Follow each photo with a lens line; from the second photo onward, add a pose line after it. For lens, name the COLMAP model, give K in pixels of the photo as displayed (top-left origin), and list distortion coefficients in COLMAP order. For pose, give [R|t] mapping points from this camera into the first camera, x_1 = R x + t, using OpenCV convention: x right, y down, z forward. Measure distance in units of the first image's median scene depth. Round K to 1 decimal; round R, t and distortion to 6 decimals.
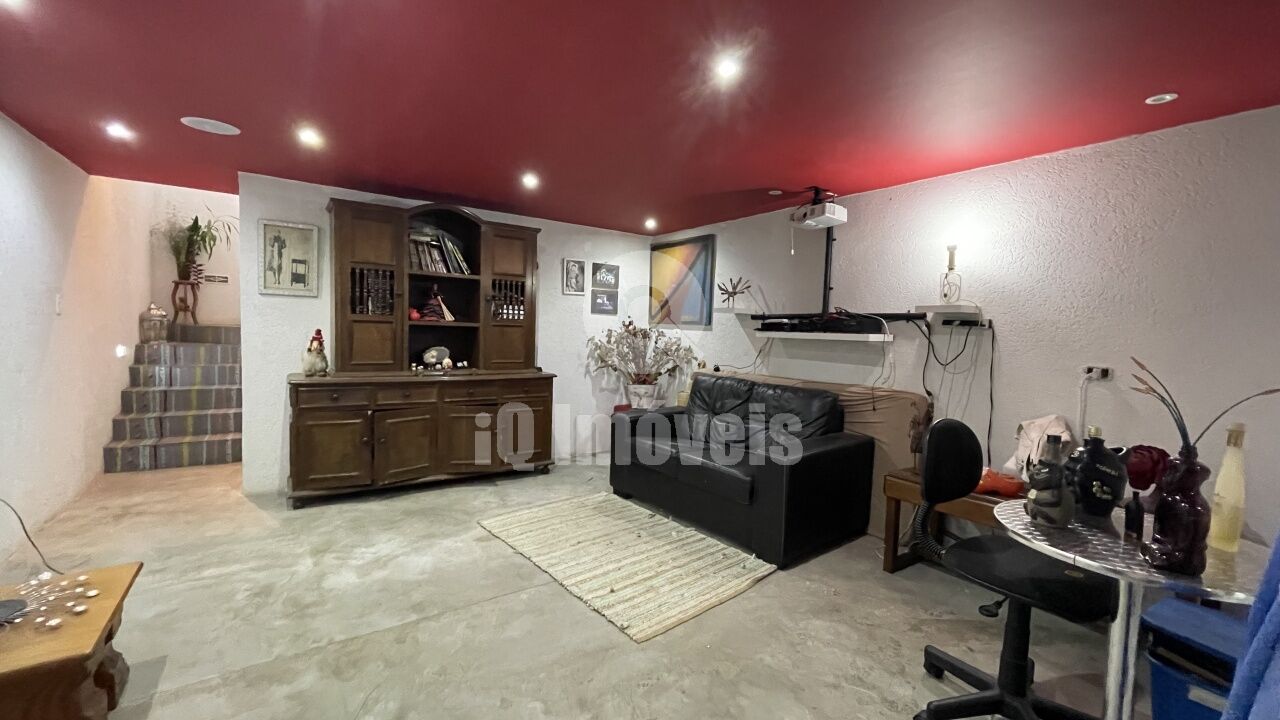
lens RADIAL K [[515.3, 0, 643.6], [0, 515.3, 357.0], [0, 0, 1]] dist [-0.002868, -0.000088]
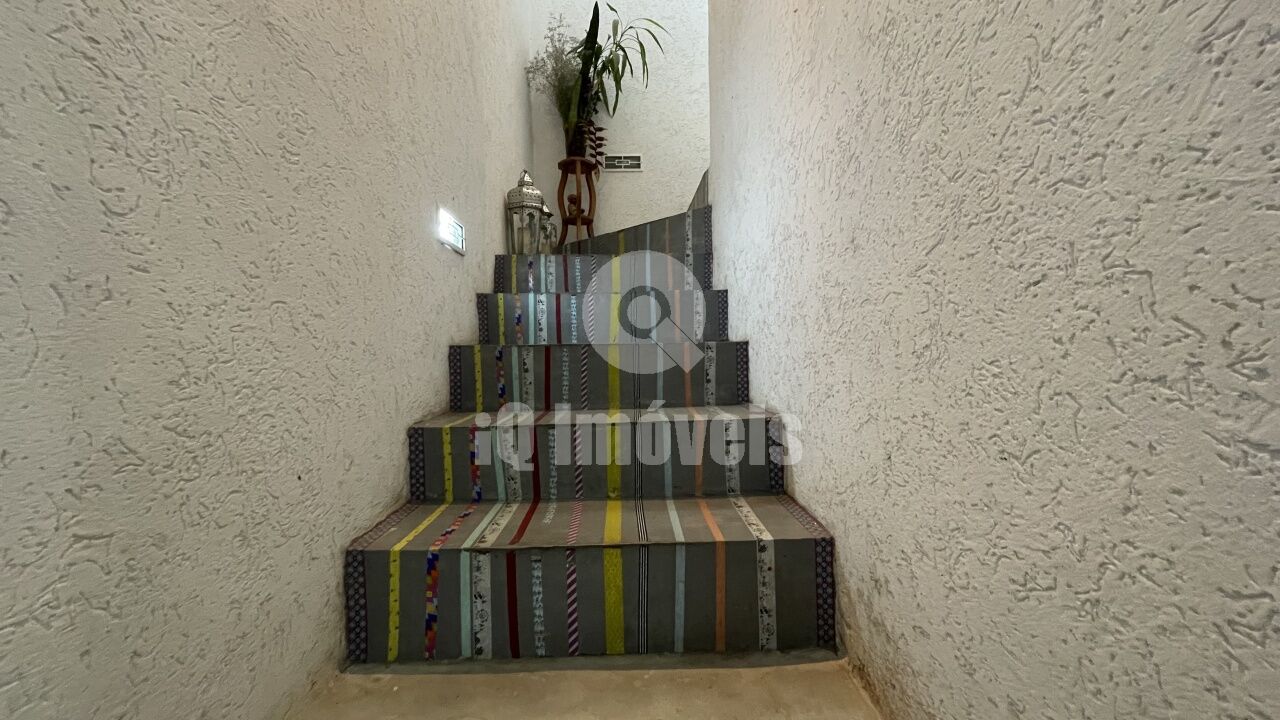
lens RADIAL K [[515.3, 0, 638.6], [0, 515.3, 359.5], [0, 0, 1]] dist [-0.002868, -0.000088]
pose [[0.835177, -0.035814, -0.548813, -0.639819], [0.013331, 0.998903, -0.044899, 0.081210], [0.549819, 0.030183, 0.834738, 0.690920]]
